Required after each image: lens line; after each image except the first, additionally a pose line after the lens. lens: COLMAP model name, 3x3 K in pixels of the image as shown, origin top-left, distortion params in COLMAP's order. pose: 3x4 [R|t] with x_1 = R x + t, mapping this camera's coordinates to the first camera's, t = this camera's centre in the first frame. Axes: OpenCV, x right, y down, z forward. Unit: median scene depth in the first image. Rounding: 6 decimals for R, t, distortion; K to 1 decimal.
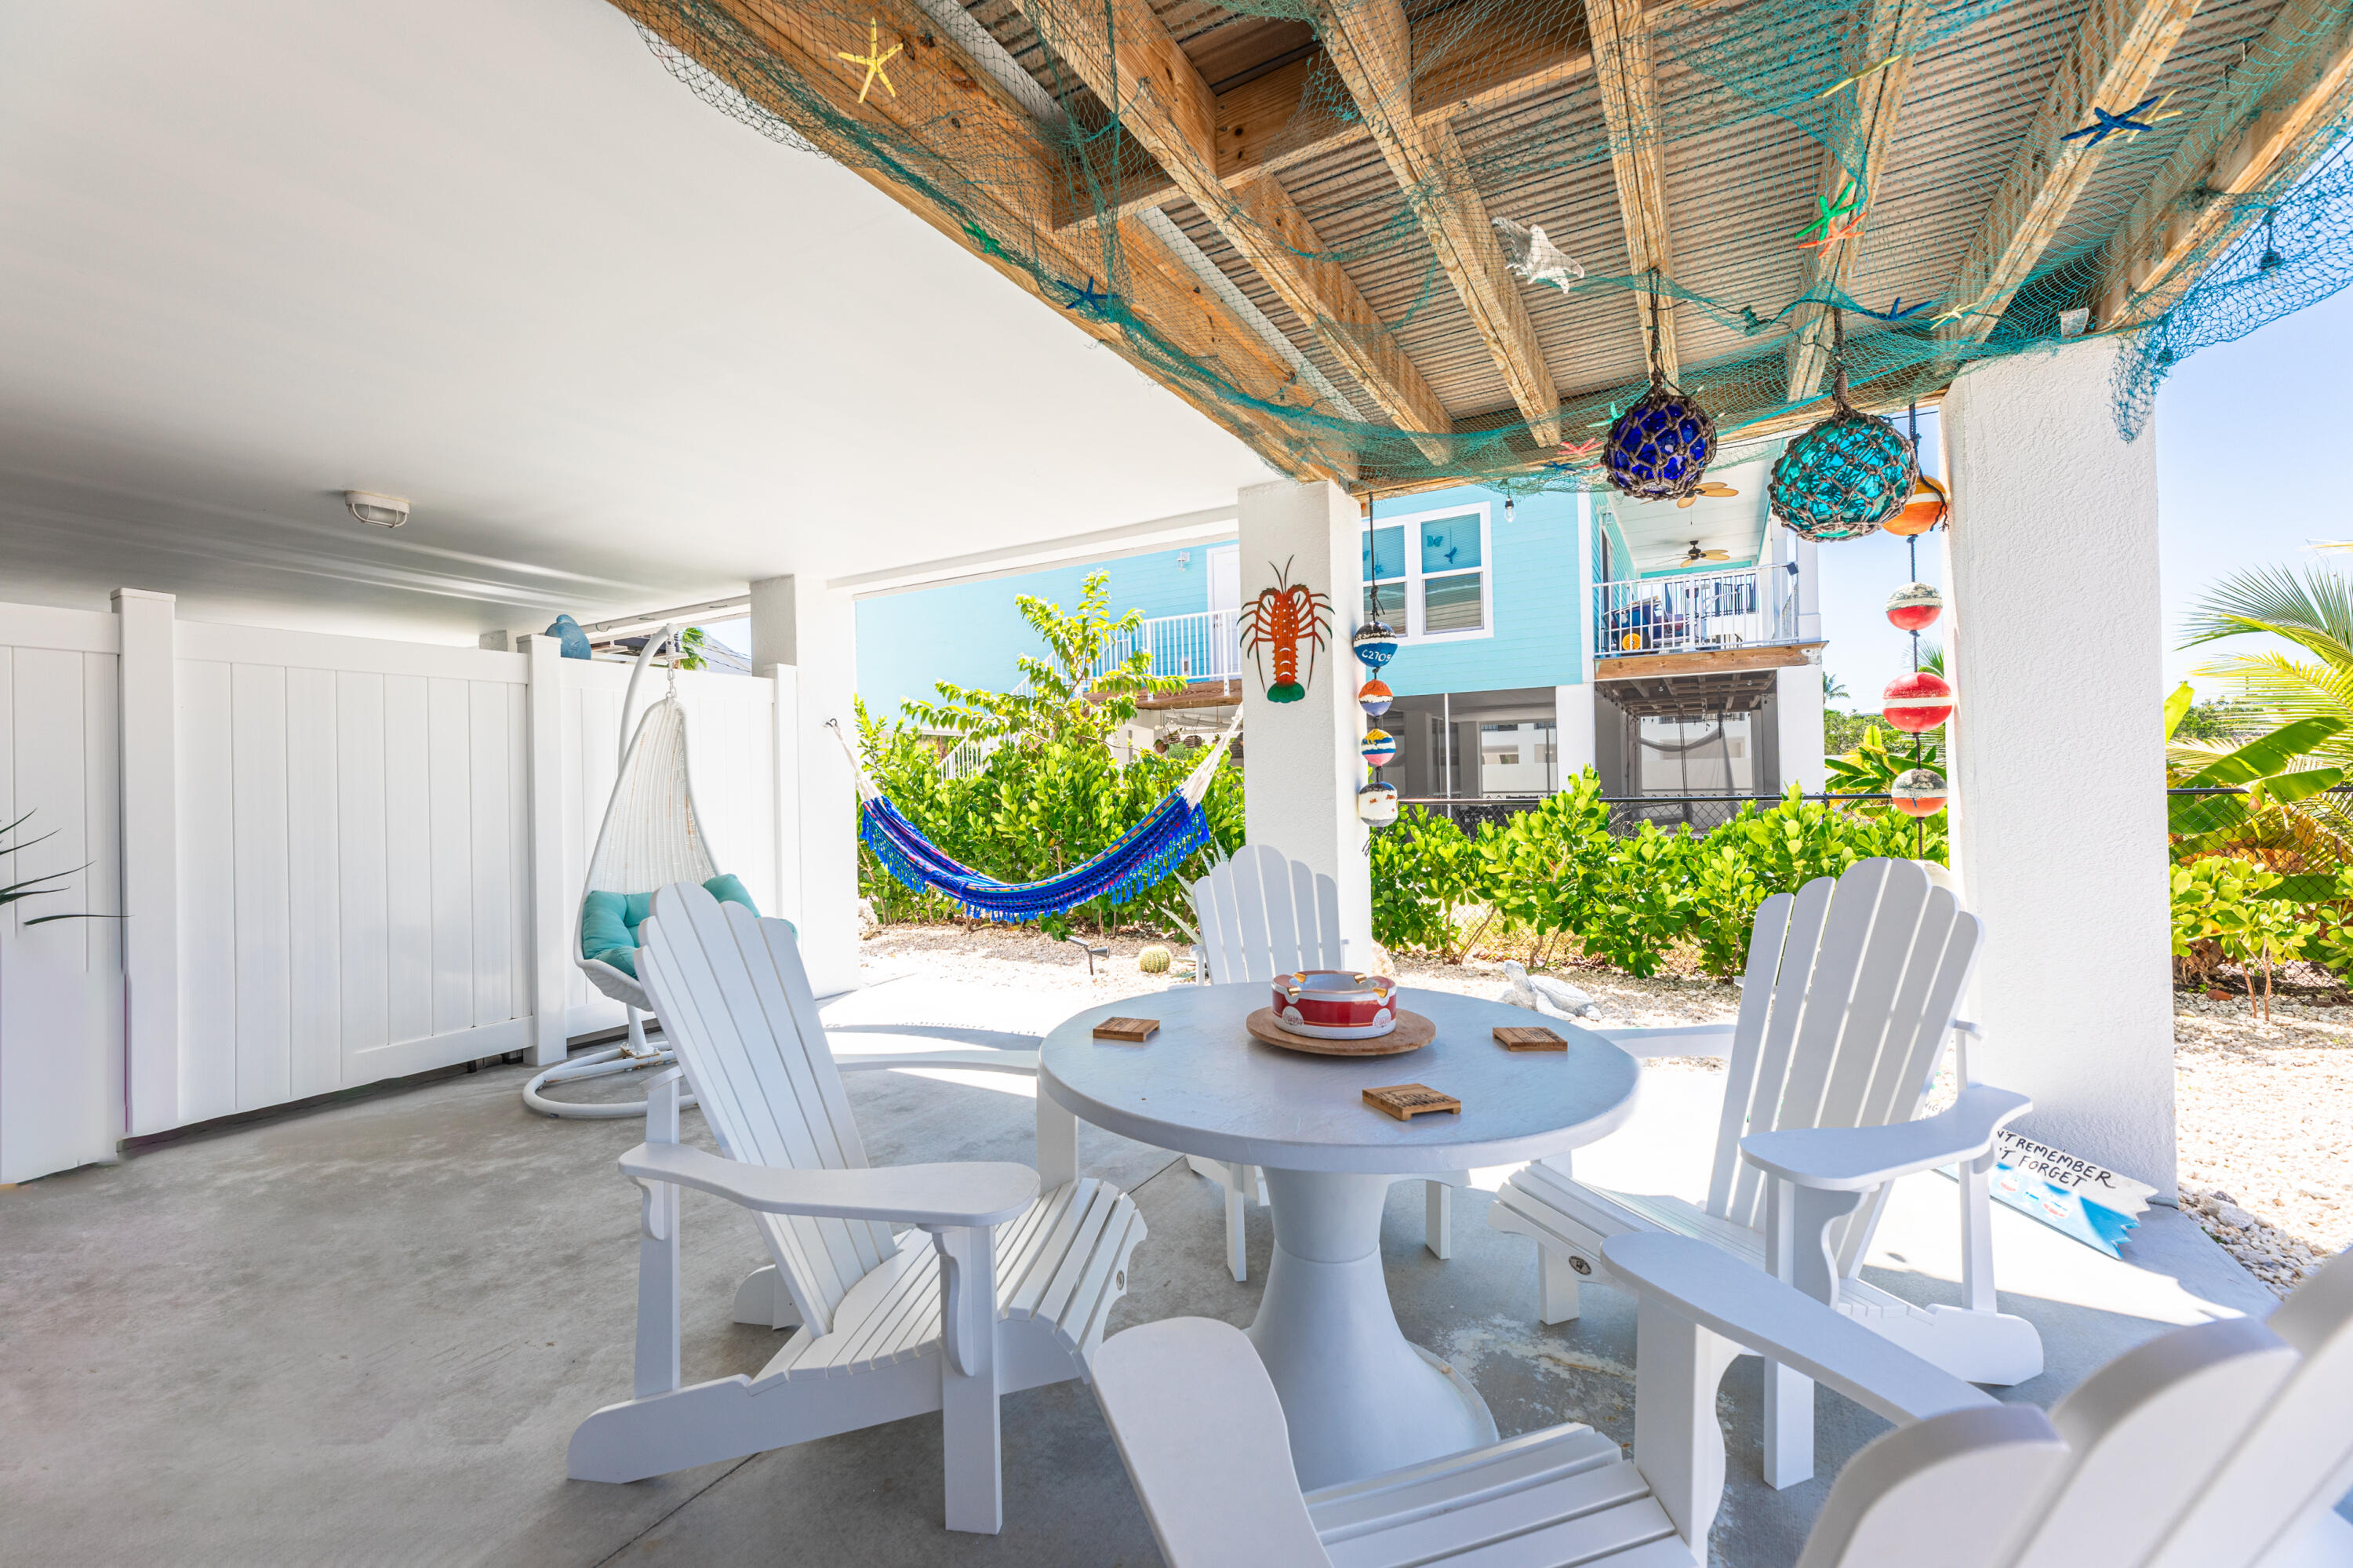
lens RADIAL K [[948.5, 0, 1175.0], [0, 948.5, 773.2], [0, 0, 1]] dist [-0.000748, 0.000050]
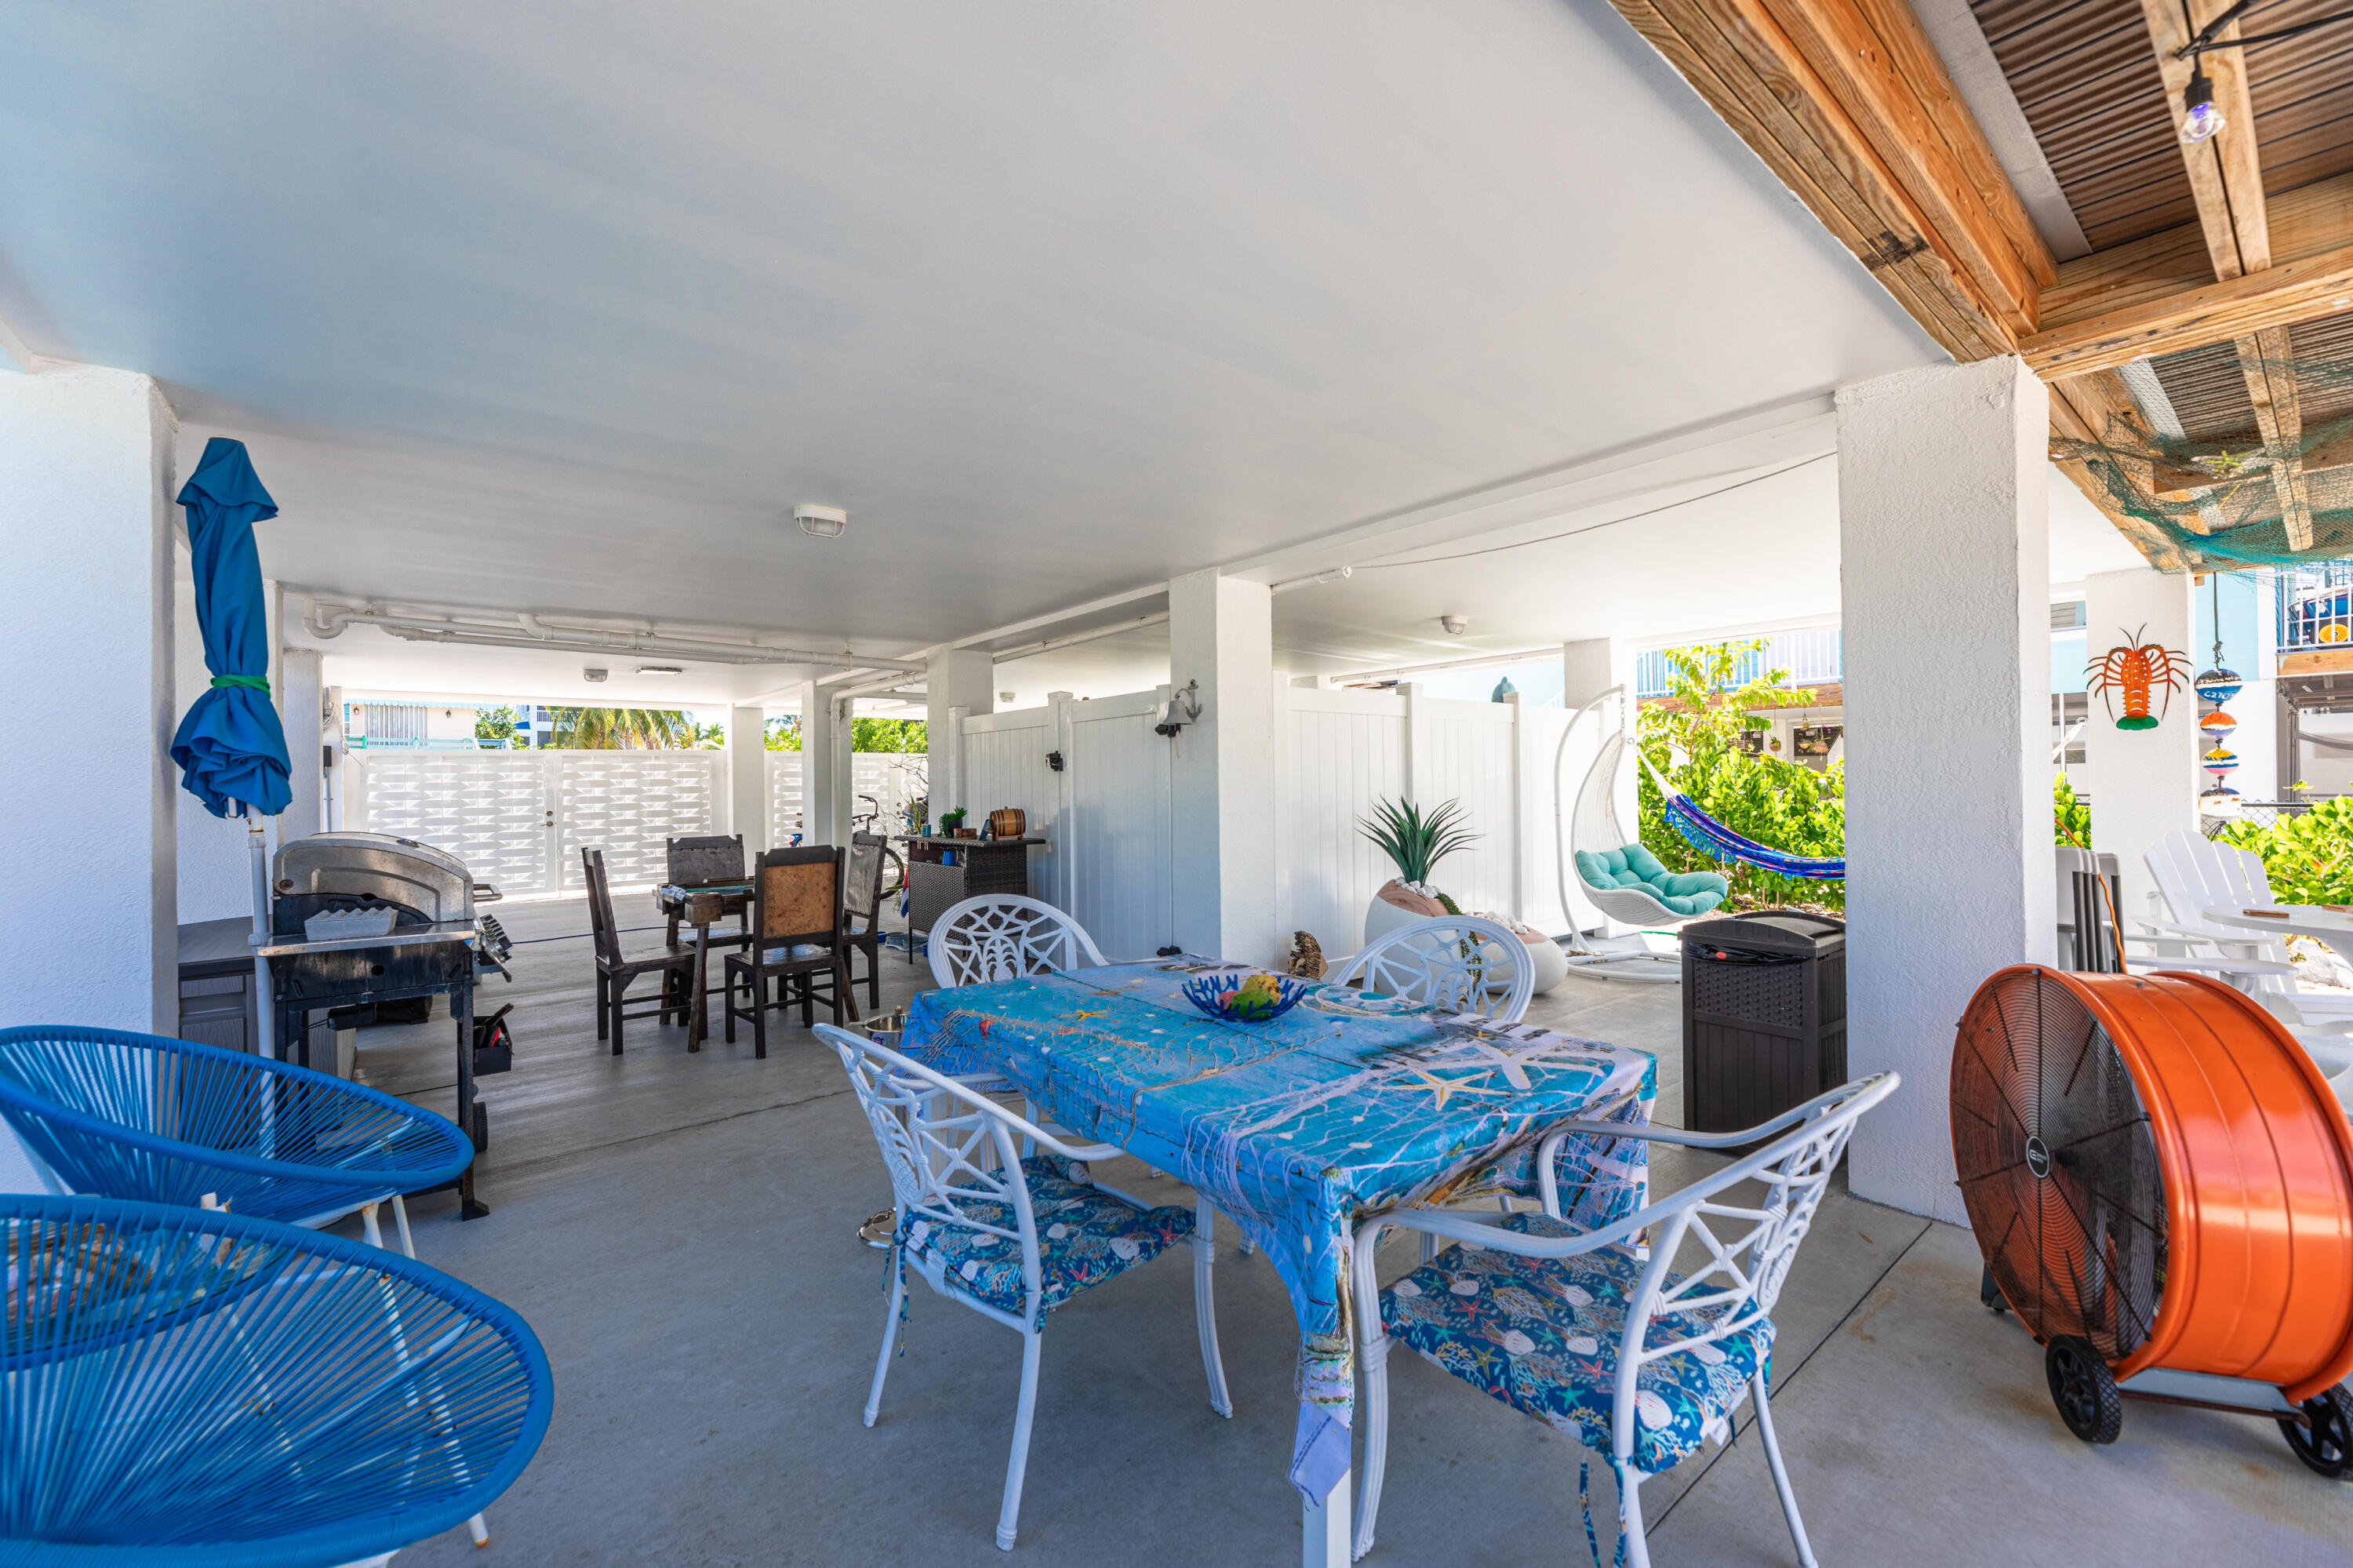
lens RADIAL K [[948.5, 0, 1178.8], [0, 948.5, 778.2], [0, 0, 1]] dist [-0.000748, 0.000050]
pose [[0.930499, 0.005563, -0.366253, -0.666359], [-0.002441, 0.999957, 0.008985, -0.013131], [0.366287, -0.007466, 0.930472, -0.785924]]
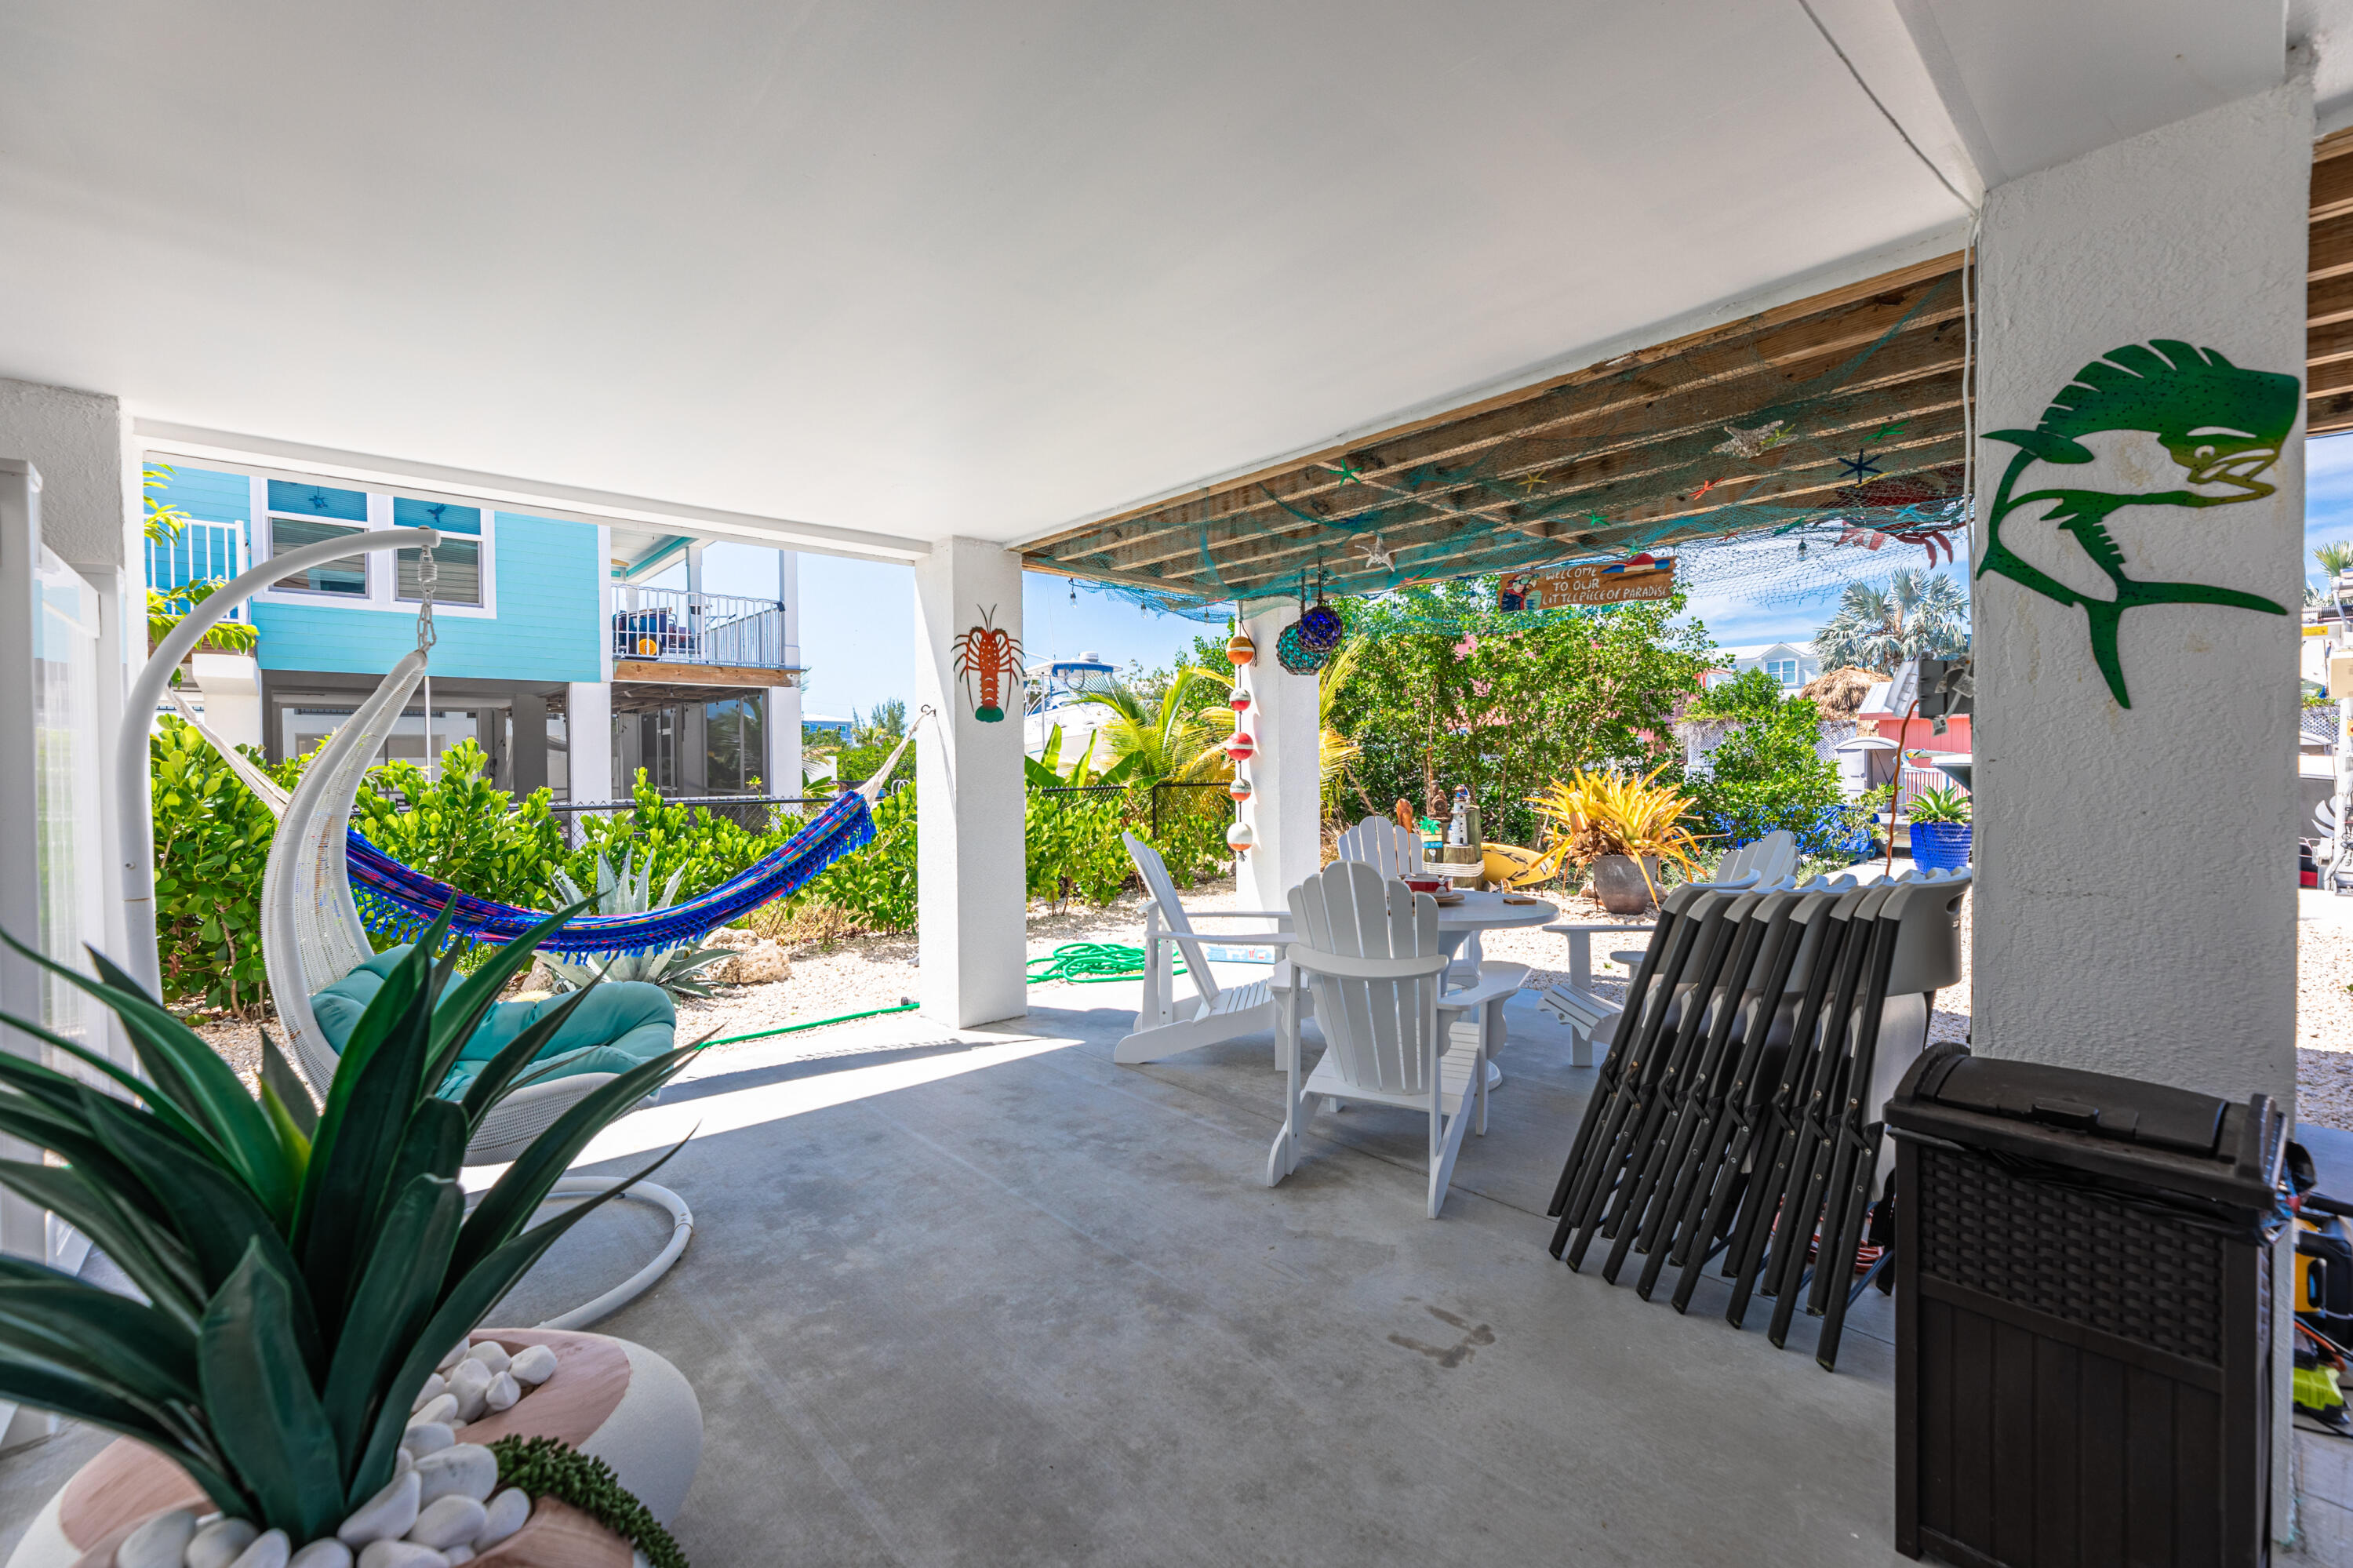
lens RADIAL K [[948.5, 0, 1160.3], [0, 948.5, 784.8], [0, 0, 1]] dist [-0.000748, 0.000050]
pose [[0.329932, -0.006156, 0.943985, -0.960098], [-0.008810, 0.999915, 0.009600, -0.007123], [-0.943964, -0.011484, 0.329850, 0.377122]]
